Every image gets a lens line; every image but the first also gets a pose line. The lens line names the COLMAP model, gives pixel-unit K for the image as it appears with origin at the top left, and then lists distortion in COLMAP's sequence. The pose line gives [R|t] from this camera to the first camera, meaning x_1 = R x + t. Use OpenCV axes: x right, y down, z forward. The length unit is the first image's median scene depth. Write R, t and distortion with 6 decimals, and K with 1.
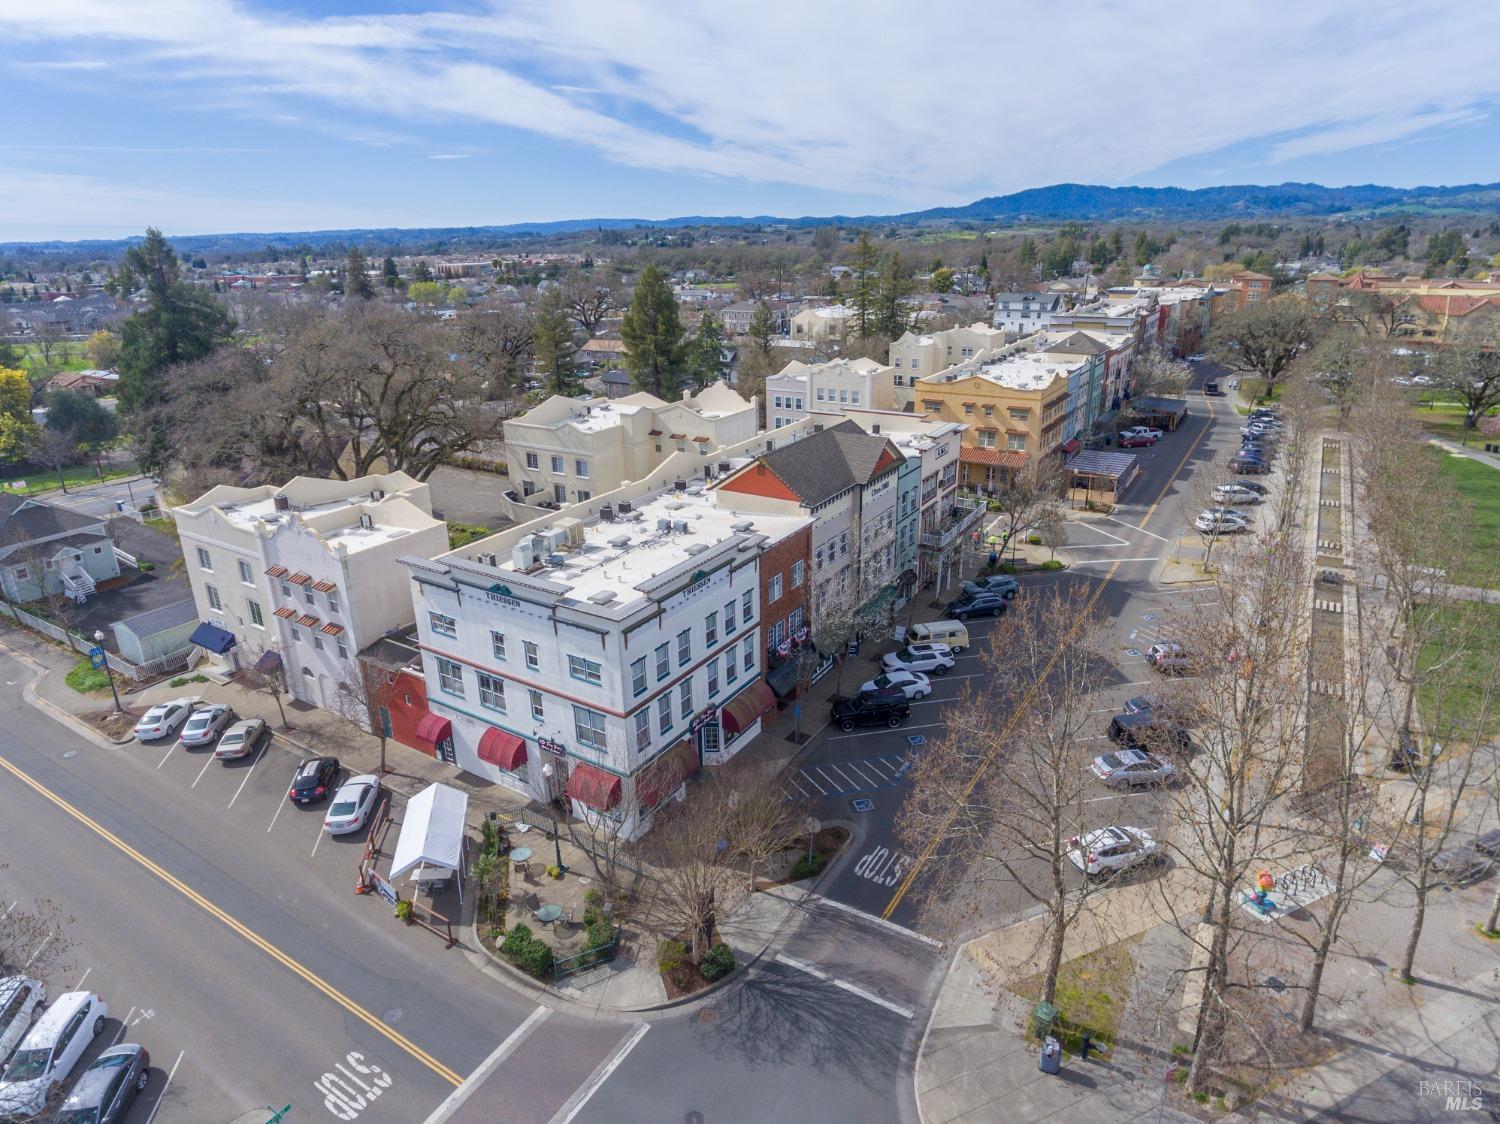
lens RADIAL K [[872.8, 0, 750.0], [0, 872.8, 562.0], [0, 0, 1]] dist [-0.010349, 0.002193]
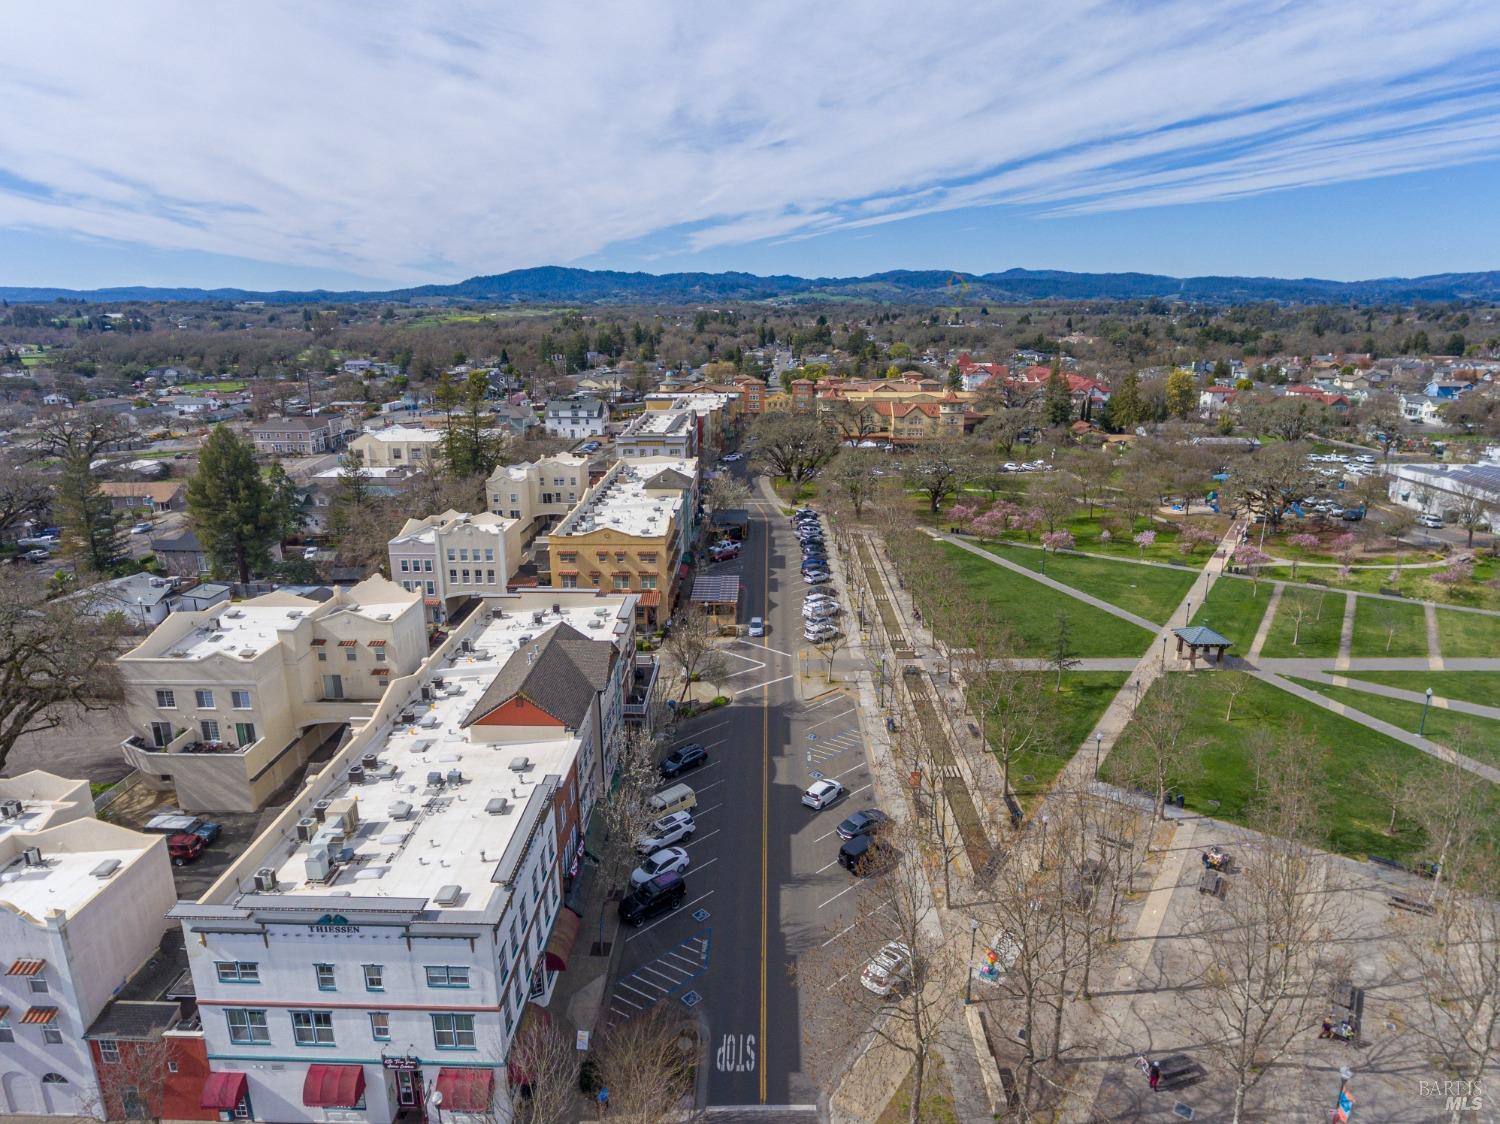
lens RADIAL K [[867.5, 0, 750.0], [0, 867.5, 562.0], [0, 0, 1]] dist [-0.002343, 0.000661]
pose [[0.858574, -0.122342, 0.497879, -0.234034], [0.161362, 0.986241, -0.035919, -0.179264], [-0.486634, 0.111178, 0.866503, -0.053174]]
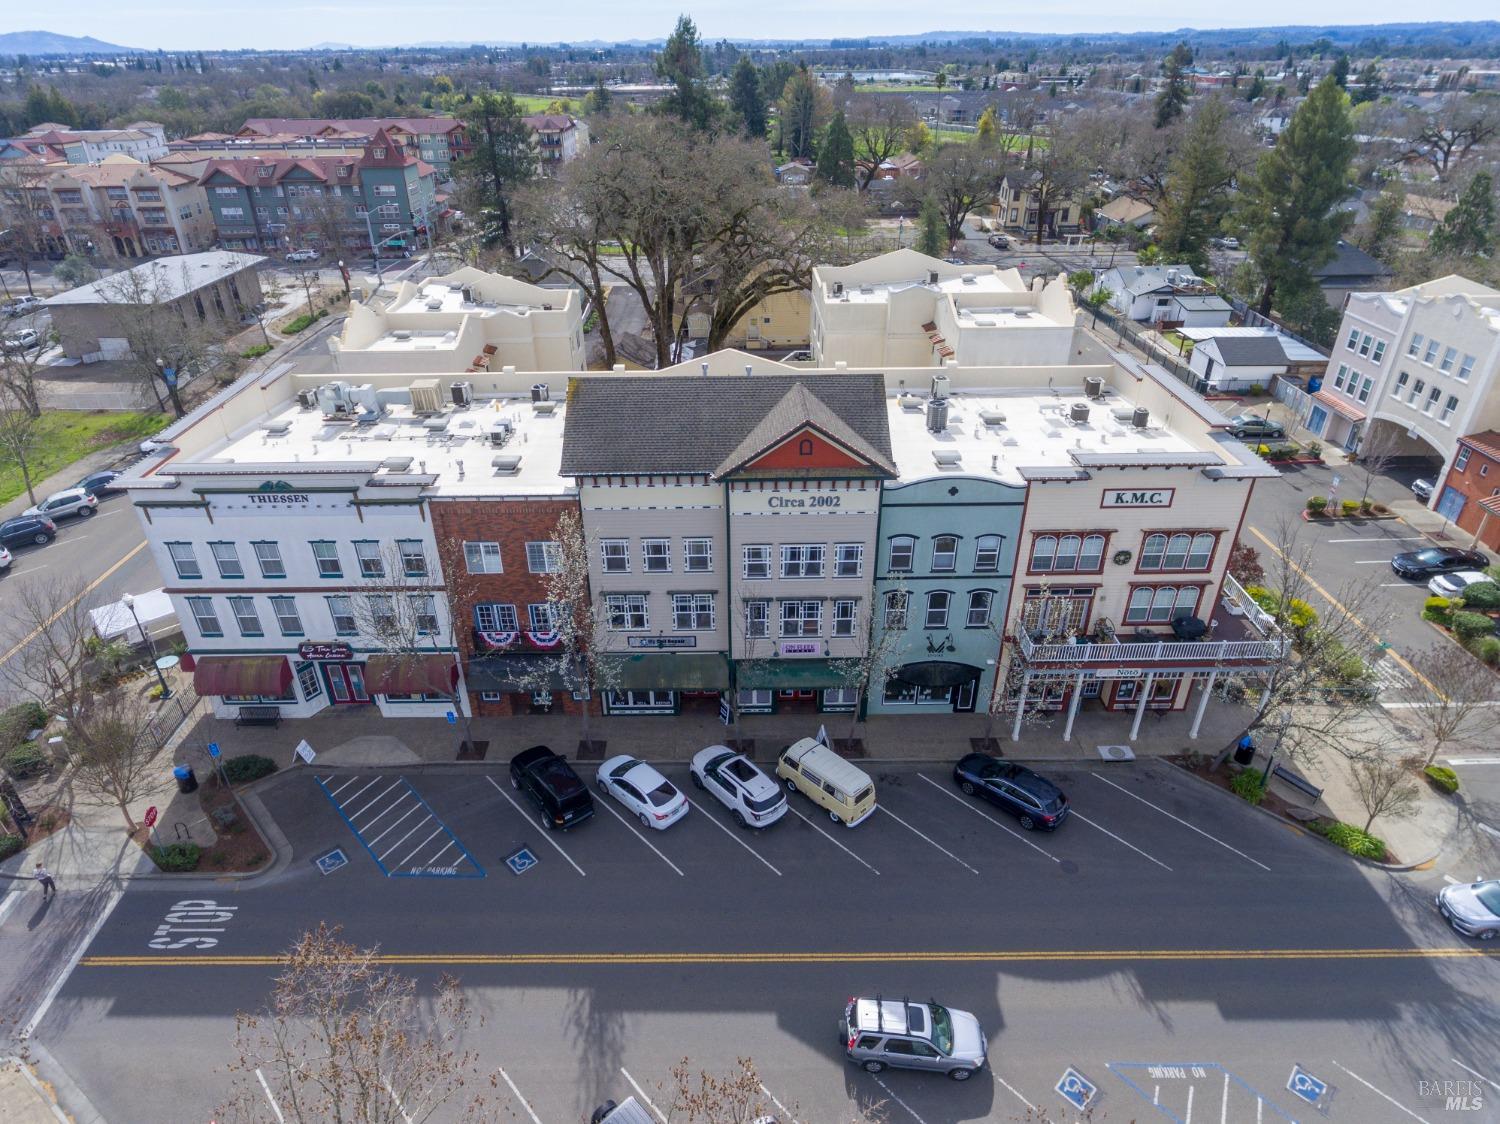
lens RADIAL K [[872.8, 0, 750.0], [0, 872.8, 562.0], [0, 0, 1]] dist [-0.010349, 0.002193]
pose [[0.536387, 0.443836, -0.717843, 0.593190], [-0.298983, 0.895322, 0.330164, -0.240703], [0.789239, 0.037527, 0.612939, 0.657544]]
